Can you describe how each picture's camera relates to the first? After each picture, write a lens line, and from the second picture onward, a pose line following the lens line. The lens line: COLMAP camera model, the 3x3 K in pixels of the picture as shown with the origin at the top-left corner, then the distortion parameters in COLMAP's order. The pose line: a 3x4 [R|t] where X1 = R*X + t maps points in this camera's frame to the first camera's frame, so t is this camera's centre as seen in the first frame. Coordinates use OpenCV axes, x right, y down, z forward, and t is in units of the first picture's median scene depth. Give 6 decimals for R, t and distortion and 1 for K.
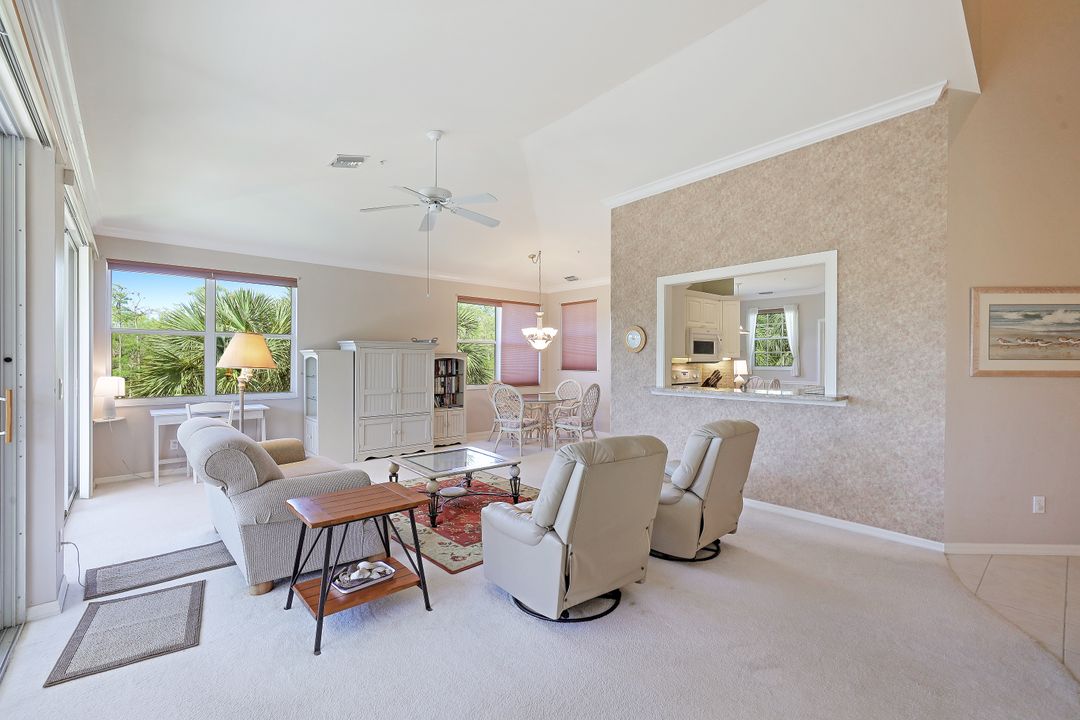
lens RADIAL K [[466.5, 0, 541.7], [0, 466.5, 360.2], [0, 0, 1]] dist [-0.002401, -0.000405]
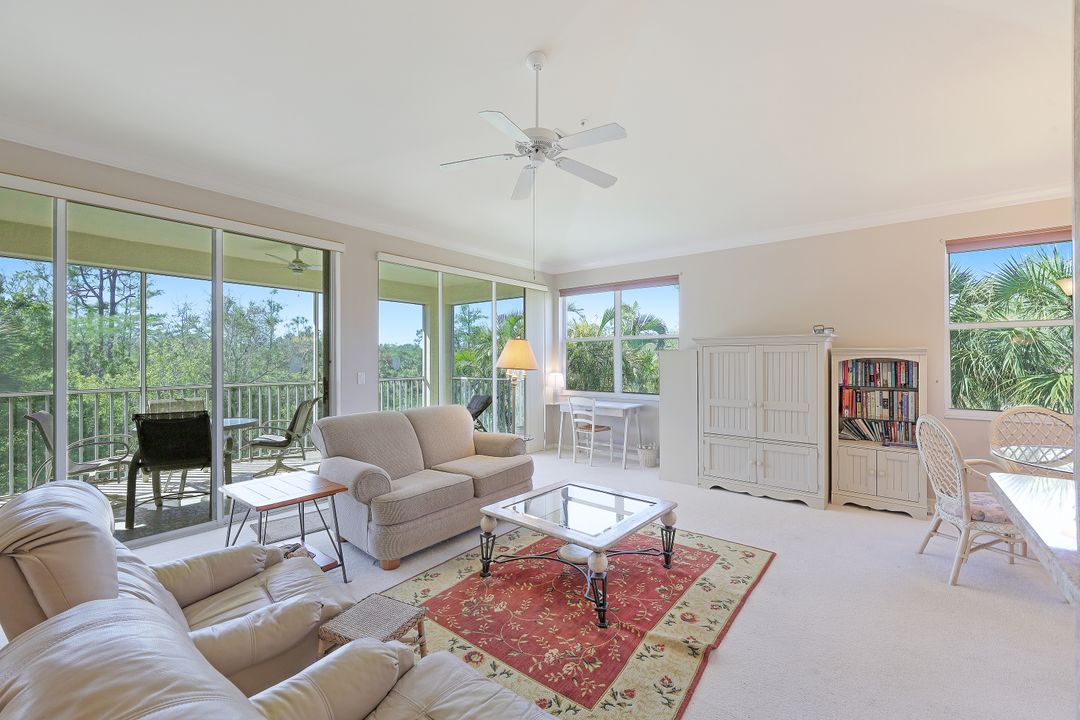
lens RADIAL K [[443.5, 0, 540.0], [0, 443.5, 360.0], [0, 0, 1]] dist [0.003086, 0.000006]
pose [[0.169829, -0.001433, -0.985473, 0.262124], [0.001608, 0.999998, -0.001177, -0.002318], [0.985472, -0.001385, 0.169831, 0.485204]]
